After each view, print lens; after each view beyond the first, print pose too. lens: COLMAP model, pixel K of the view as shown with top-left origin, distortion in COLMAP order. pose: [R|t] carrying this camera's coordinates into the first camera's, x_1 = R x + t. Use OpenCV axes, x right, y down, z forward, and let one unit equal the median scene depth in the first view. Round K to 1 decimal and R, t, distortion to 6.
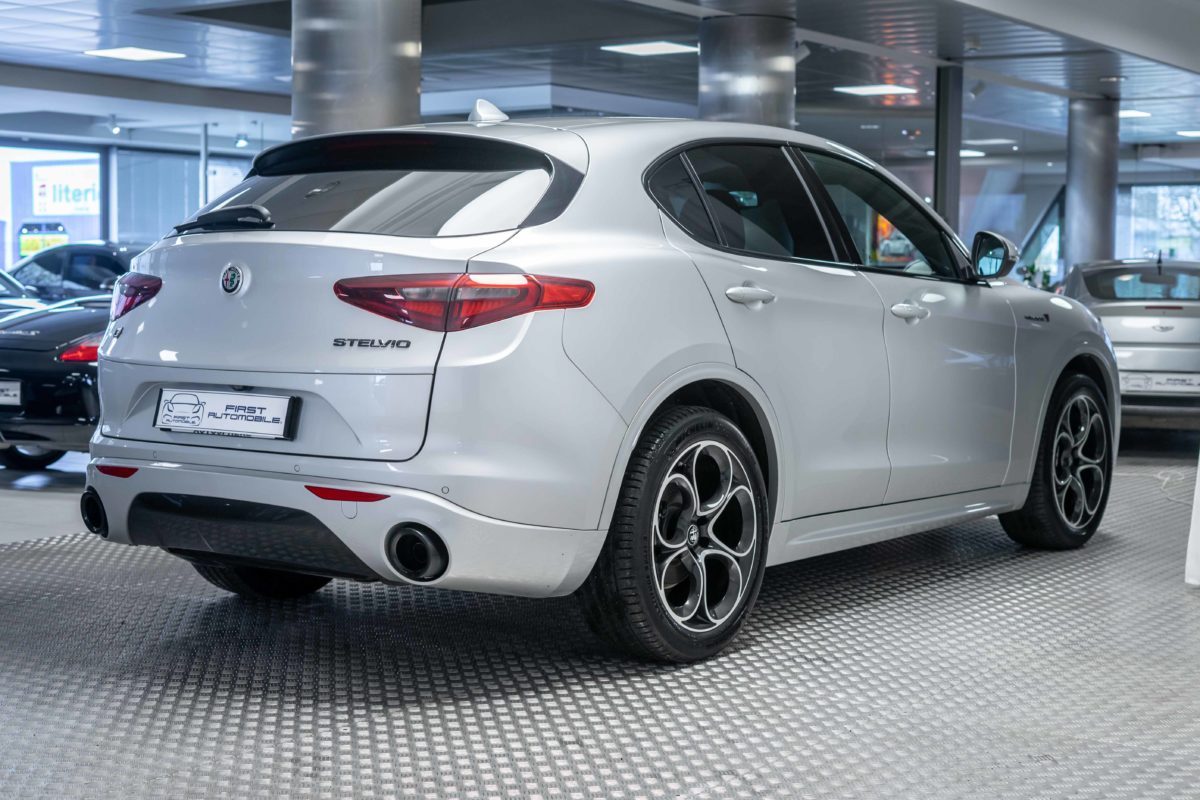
lens RADIAL K [[1843.6, 0, 600.0], [0, 1843.6, 400.0], [0, 0, 1]] dist [-0.020678, -0.082329]
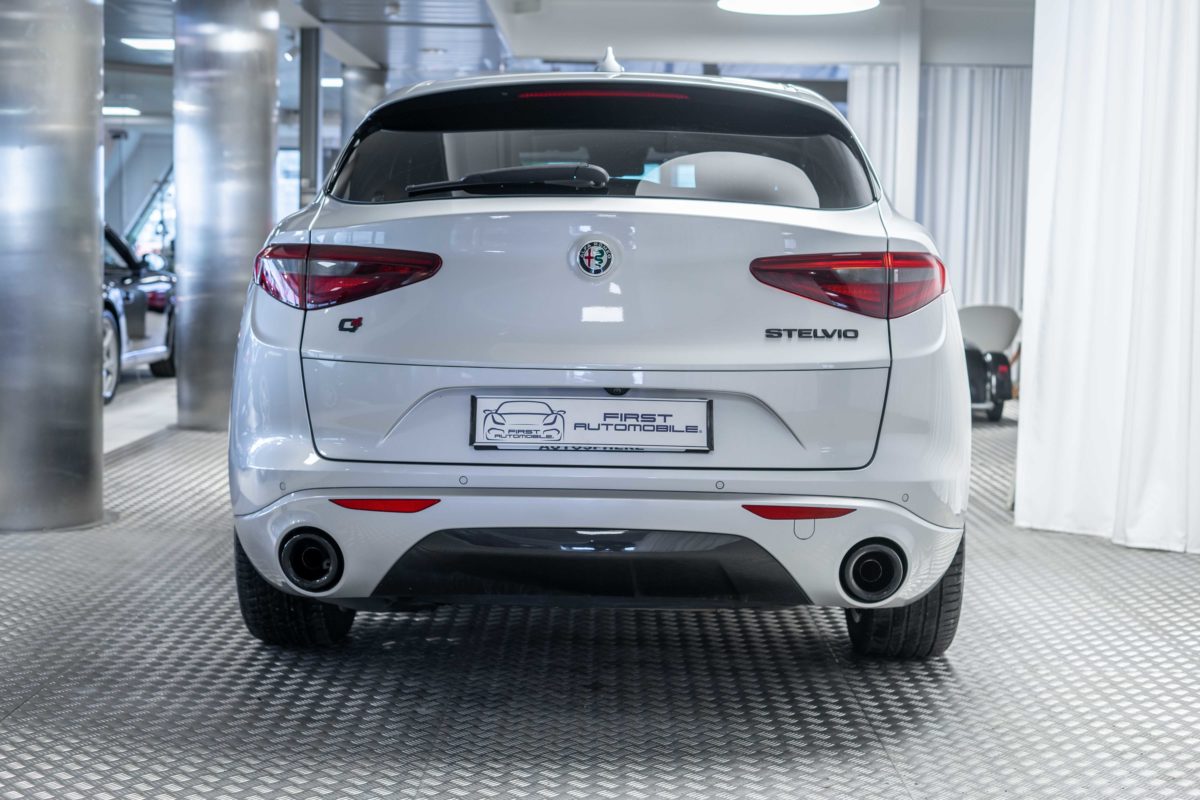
lens RADIAL K [[1781.8, 0, 562.3], [0, 1781.8, 404.8], [0, 0, 1]] dist [0.008457, 0.048997]
pose [[0.827220, -0.044609, 0.560104, -0.663133], [0.029136, 0.998908, 0.036527, -0.030383], [-0.561122, -0.013897, 0.827616, 0.366864]]
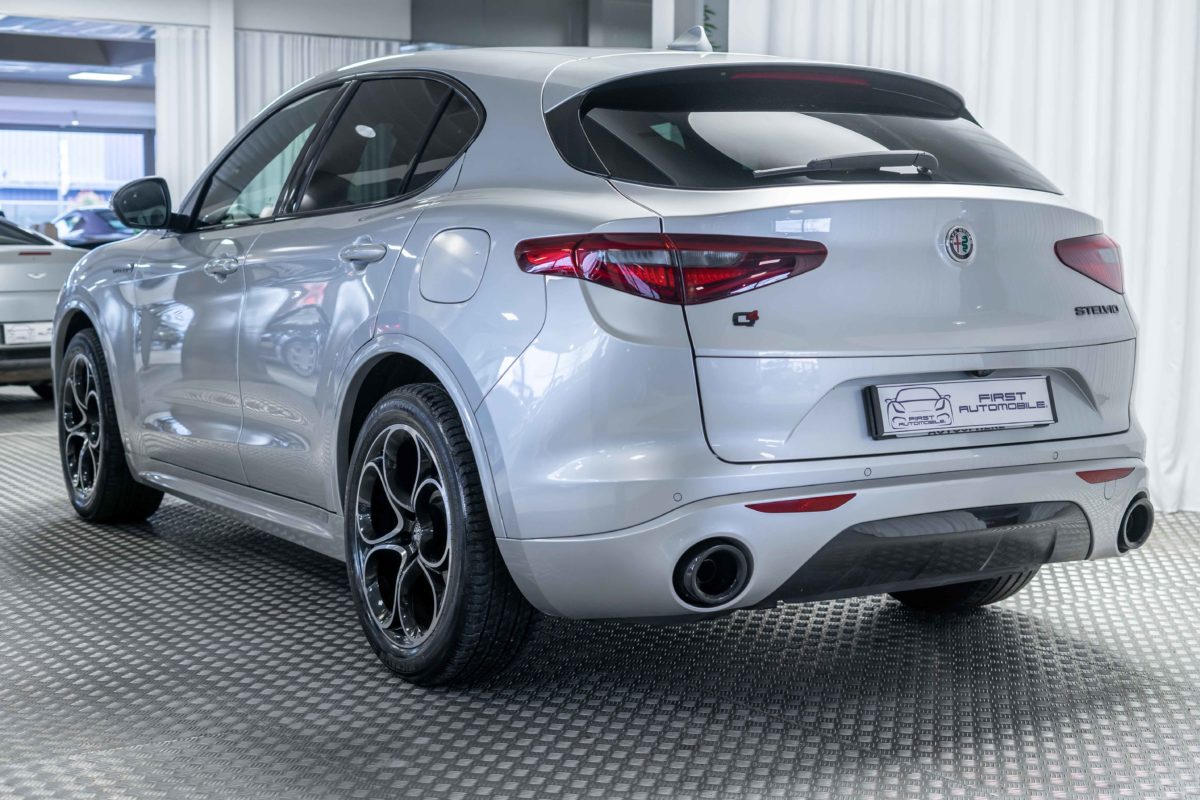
lens RADIAL K [[1843.6, 0, 600.0], [0, 1843.6, 400.0], [0, 0, 1]] dist [-0.020678, -0.082329]
pose [[0.373511, -0.094786, 0.922770, -1.045148], [0.060310, 0.995142, 0.077809, -0.070658], [-0.925663, 0.026589, 0.377414, 0.853866]]
